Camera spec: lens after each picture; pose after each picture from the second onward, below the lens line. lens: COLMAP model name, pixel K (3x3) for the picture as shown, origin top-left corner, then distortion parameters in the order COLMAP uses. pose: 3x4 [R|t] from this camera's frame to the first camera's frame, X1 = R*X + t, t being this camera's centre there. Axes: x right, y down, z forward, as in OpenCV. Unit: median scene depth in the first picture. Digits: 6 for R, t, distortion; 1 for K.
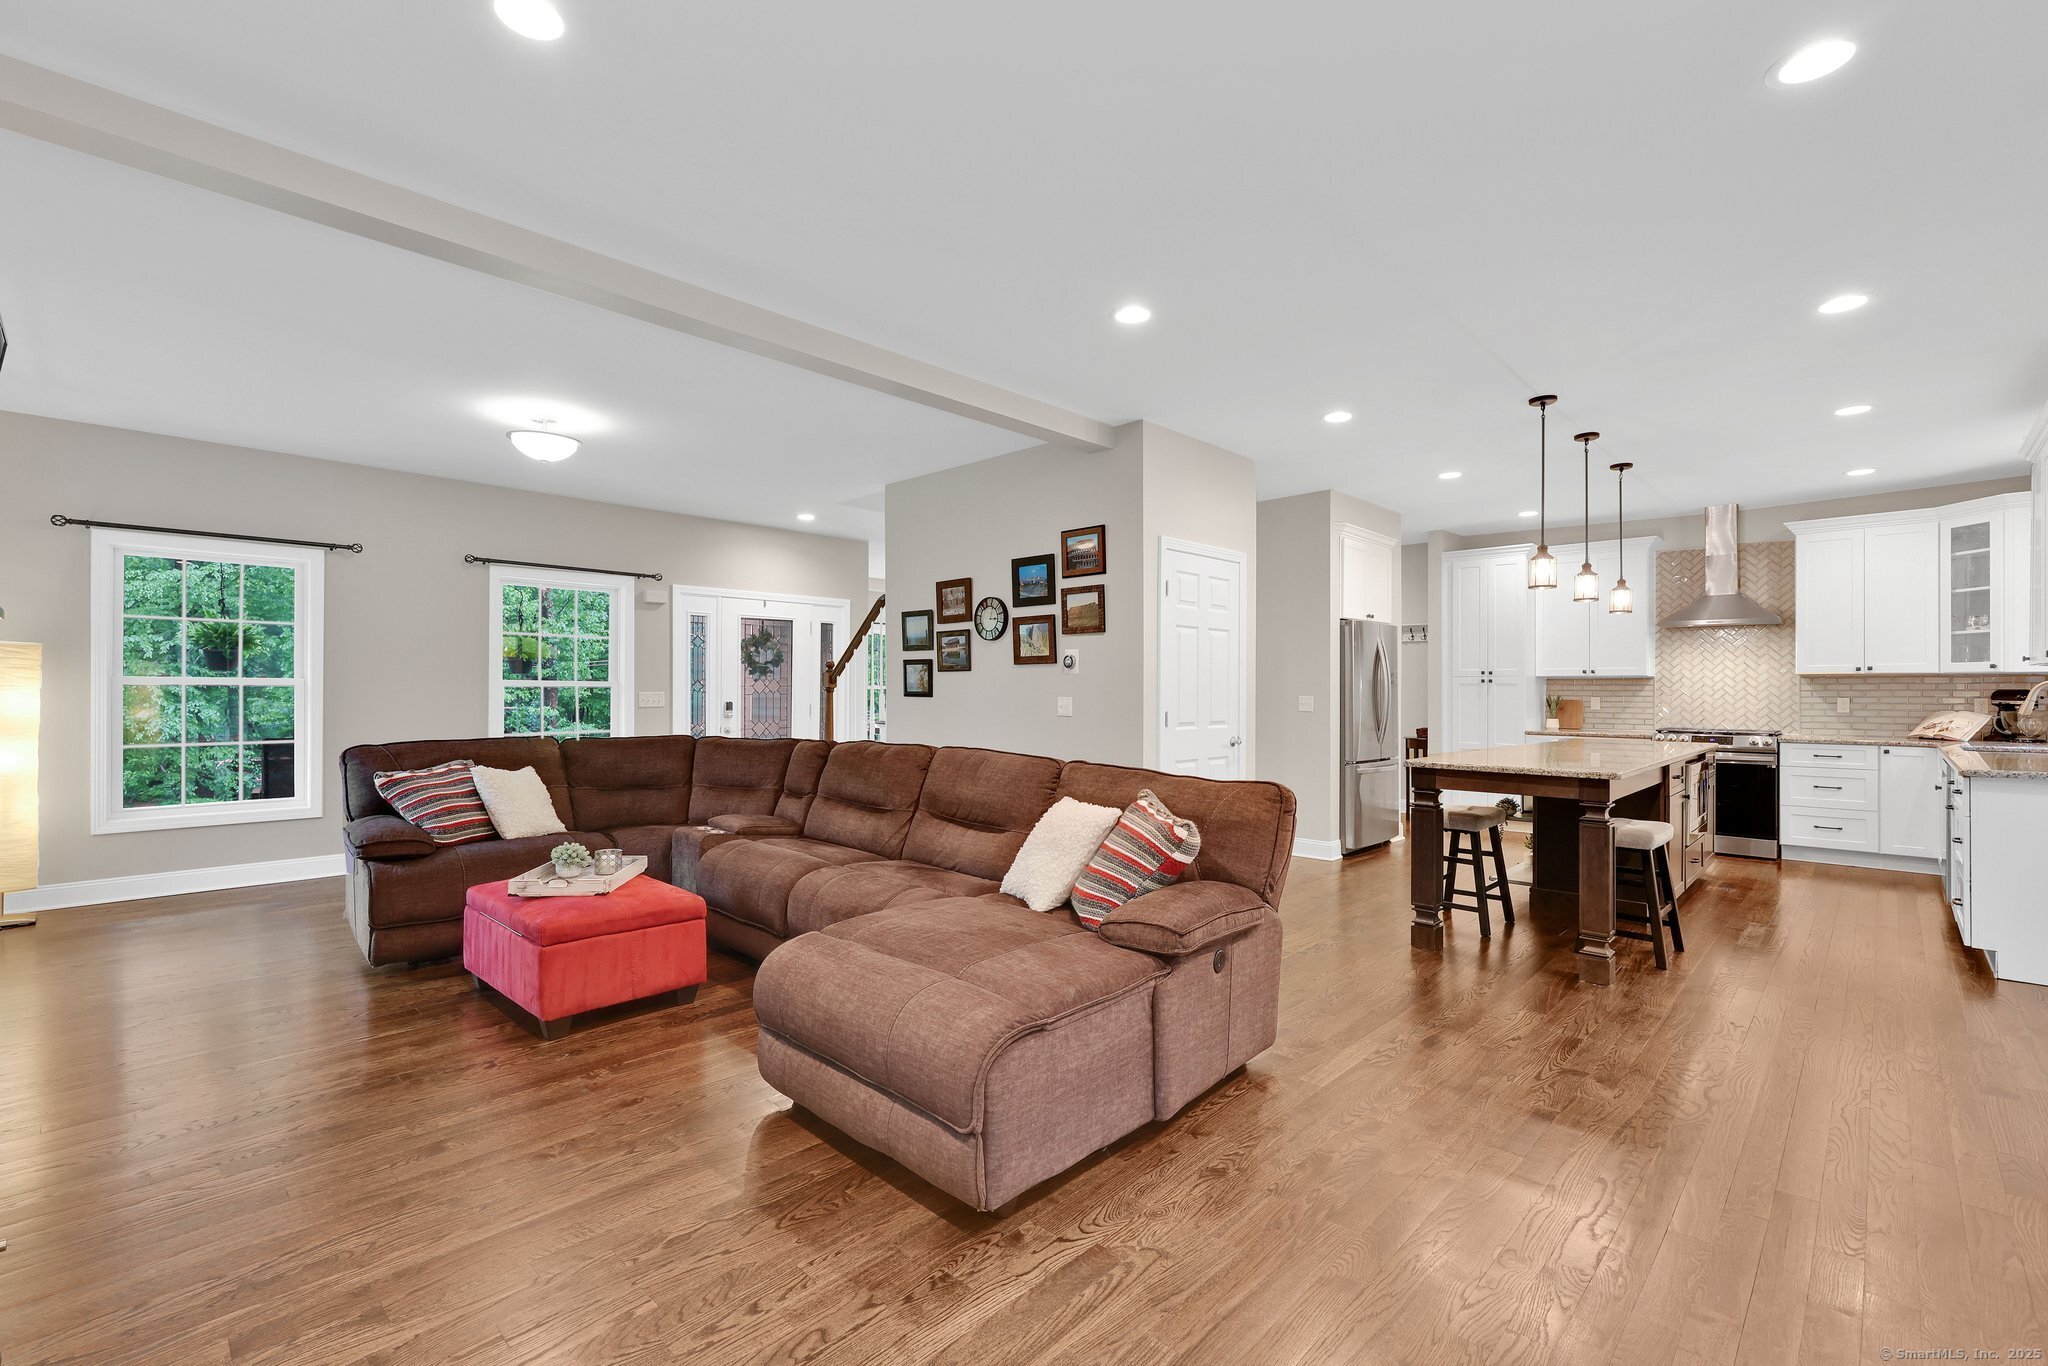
lens RADIAL K [[869.7, 0, 905.2], [0, 869.7, 684.9], [0, 0, 1]] dist [-0.004589, -0.000134]
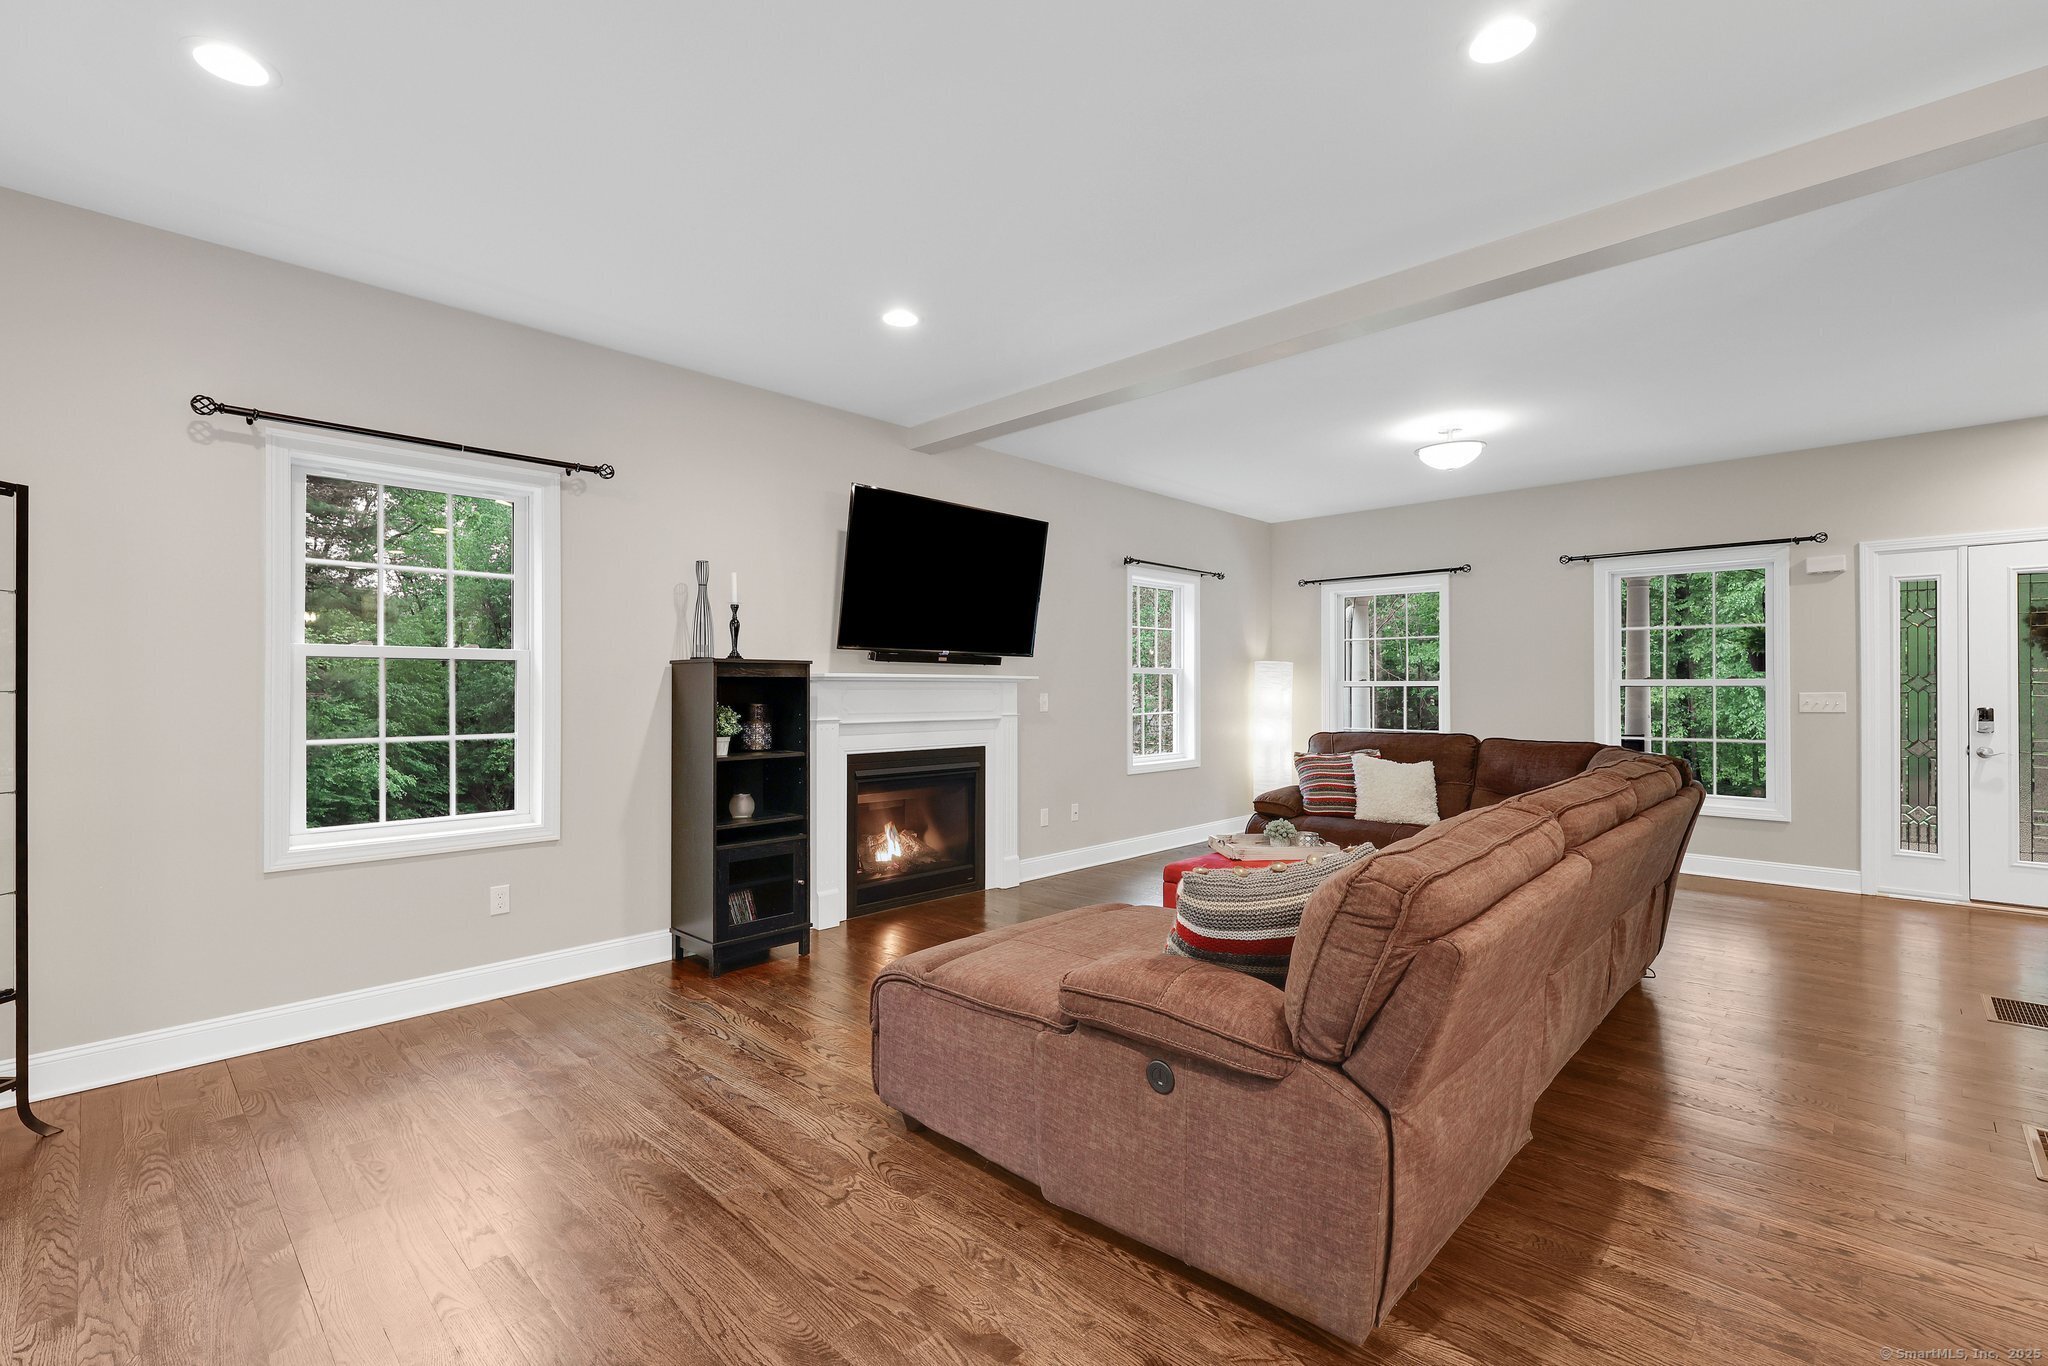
lens RADIAL K [[869.7, 0, 1126.6], [0, 869.7, 691.4], [0, 0, 1]] dist [-0.004589, -0.000134]
pose [[0.146868, -0.001016, -0.989156, 0.582943], [0.004843, 0.999988, -0.000308, 0.006825], [0.989144, -0.004745, 0.146871, 0.490256]]
